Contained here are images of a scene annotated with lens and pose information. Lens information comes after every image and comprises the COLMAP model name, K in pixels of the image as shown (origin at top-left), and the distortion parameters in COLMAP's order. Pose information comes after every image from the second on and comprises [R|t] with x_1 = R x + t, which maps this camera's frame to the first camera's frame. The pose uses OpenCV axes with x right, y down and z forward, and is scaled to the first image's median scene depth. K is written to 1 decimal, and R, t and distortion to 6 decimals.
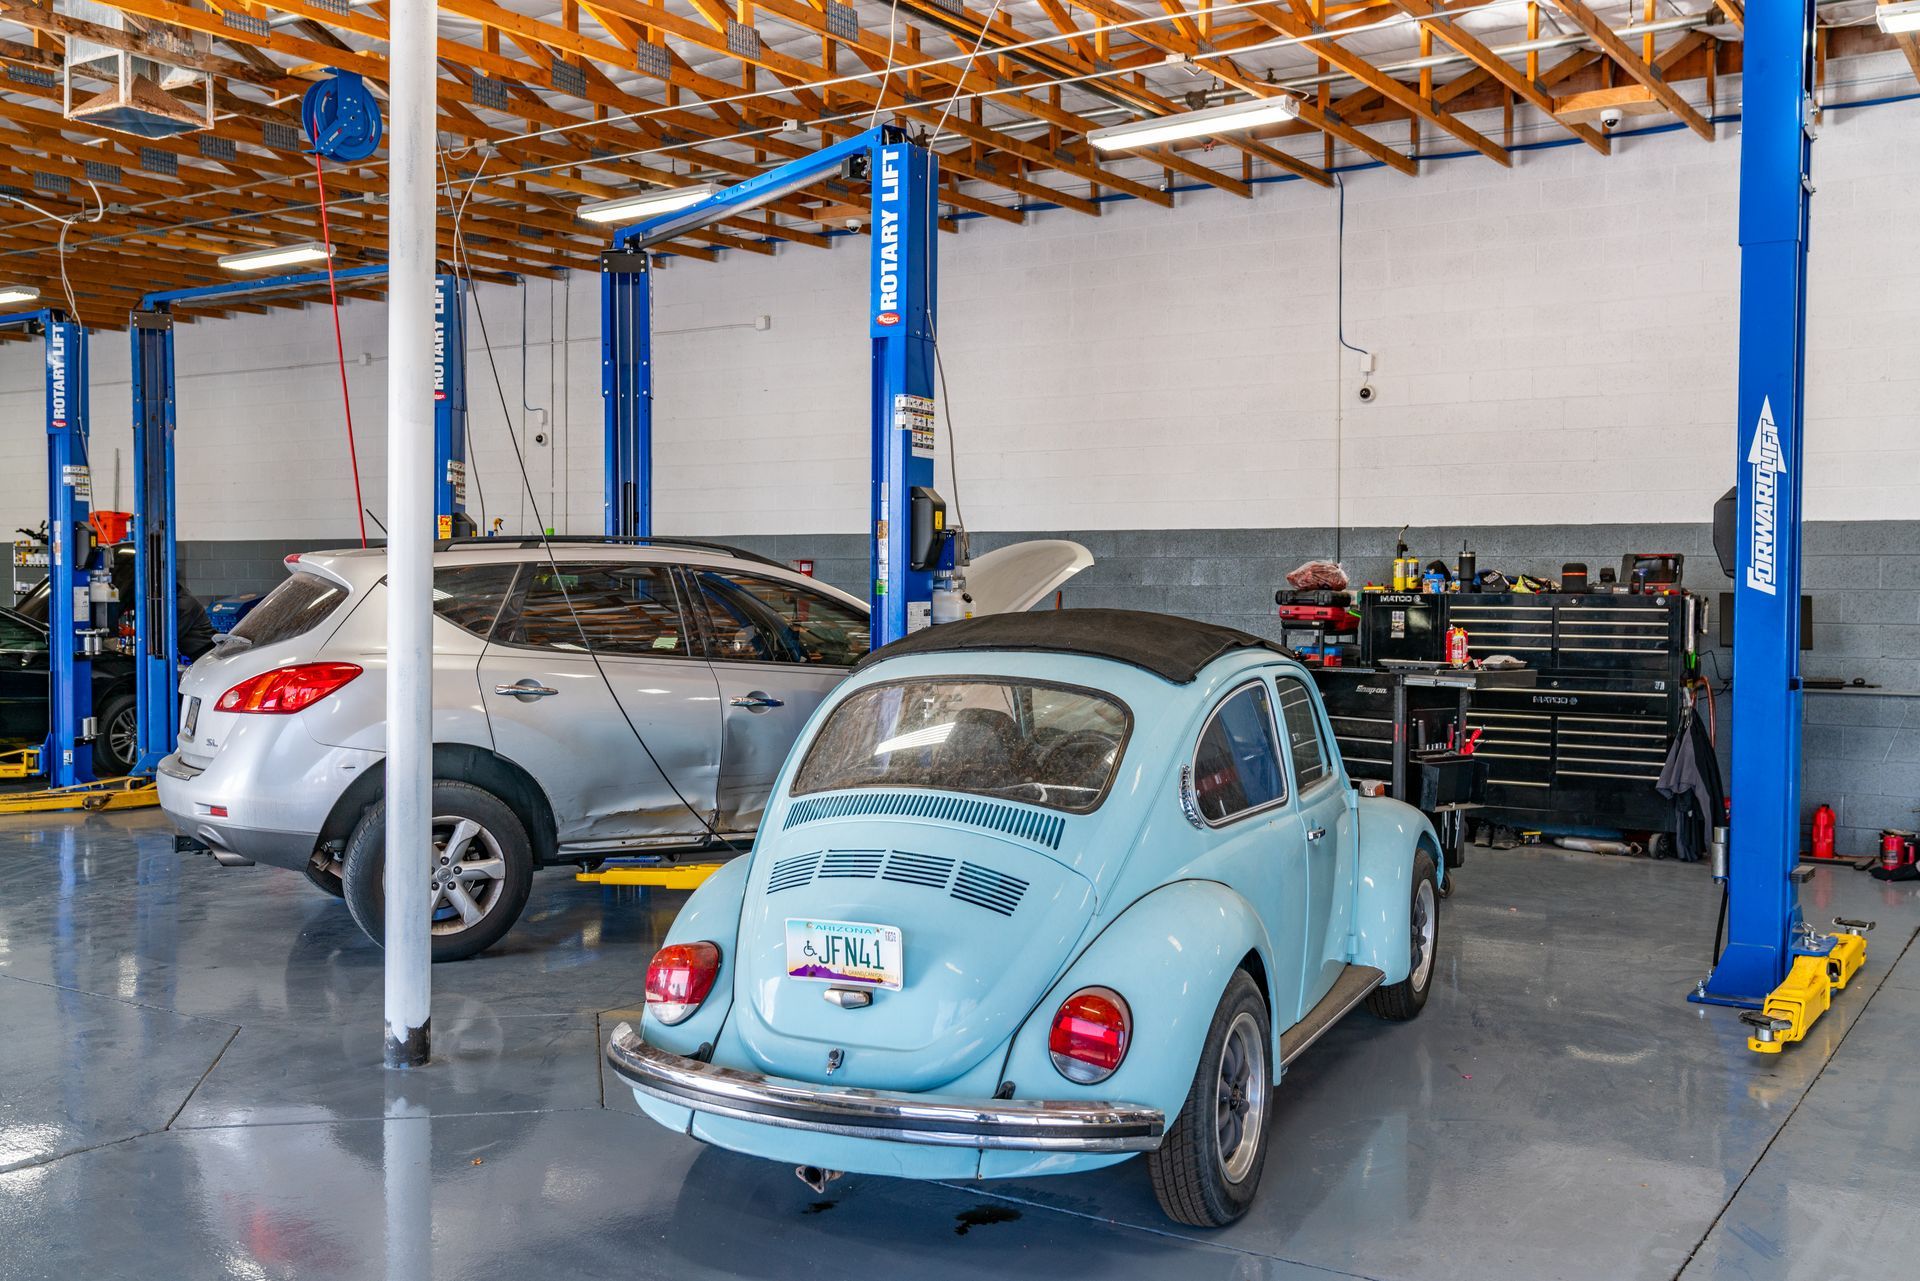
lens RADIAL K [[1835.3, 0, 964.8], [0, 1835.3, 643.8], [0, 0, 1]] dist [0.006951, 0.000000]
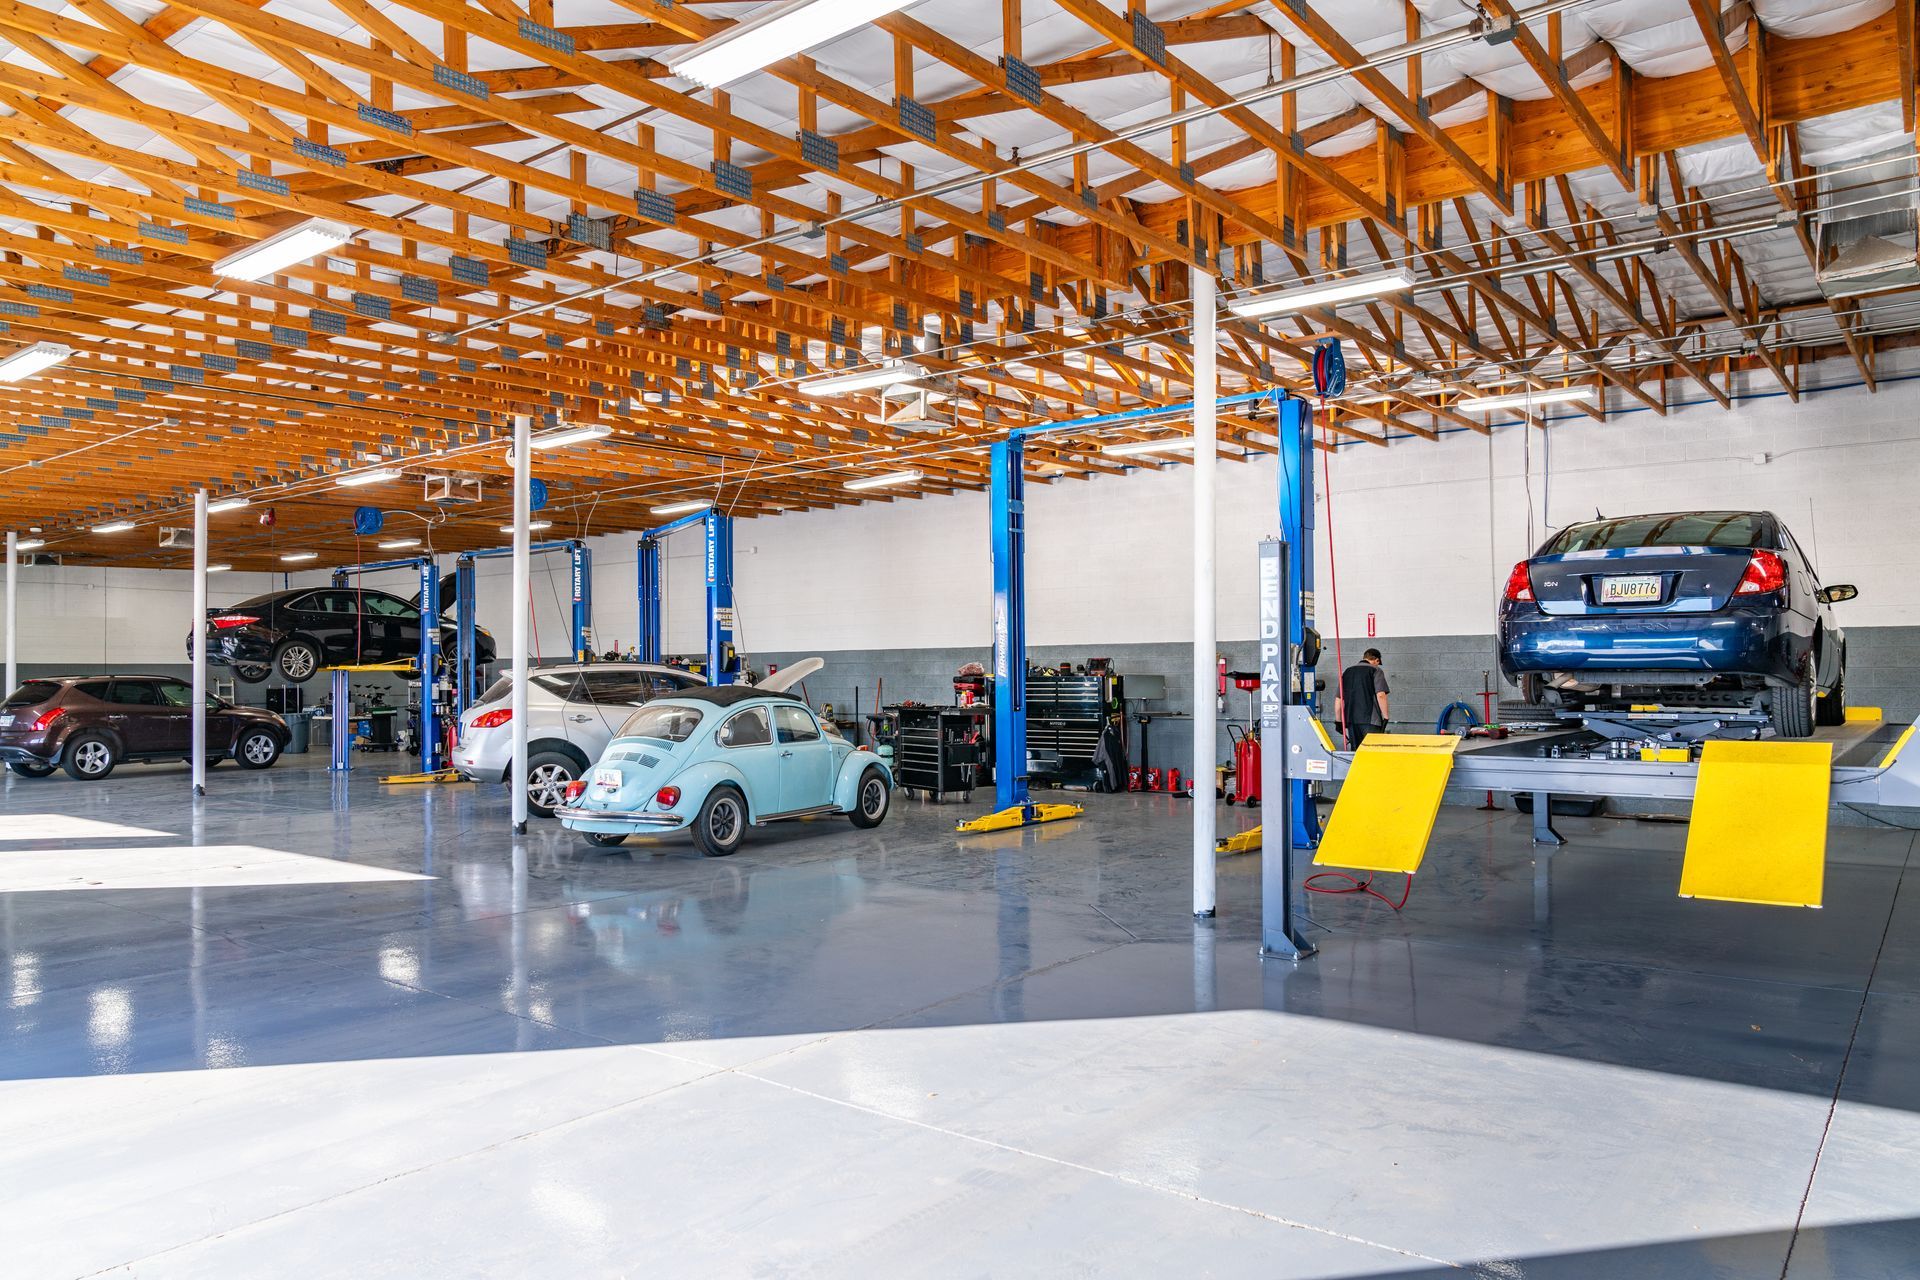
lens RADIAL K [[1335.1, 0, 959.2], [0, 1335.1, 641.0], [0, 0, 1]] dist [-0.008612, -0.000591]
pose [[0.995871, -0.018567, -0.088861, 0.491135], [0.013590, 0.998322, -0.056286, 0.028550], [0.089757, 0.054846, 0.994452, -0.913172]]
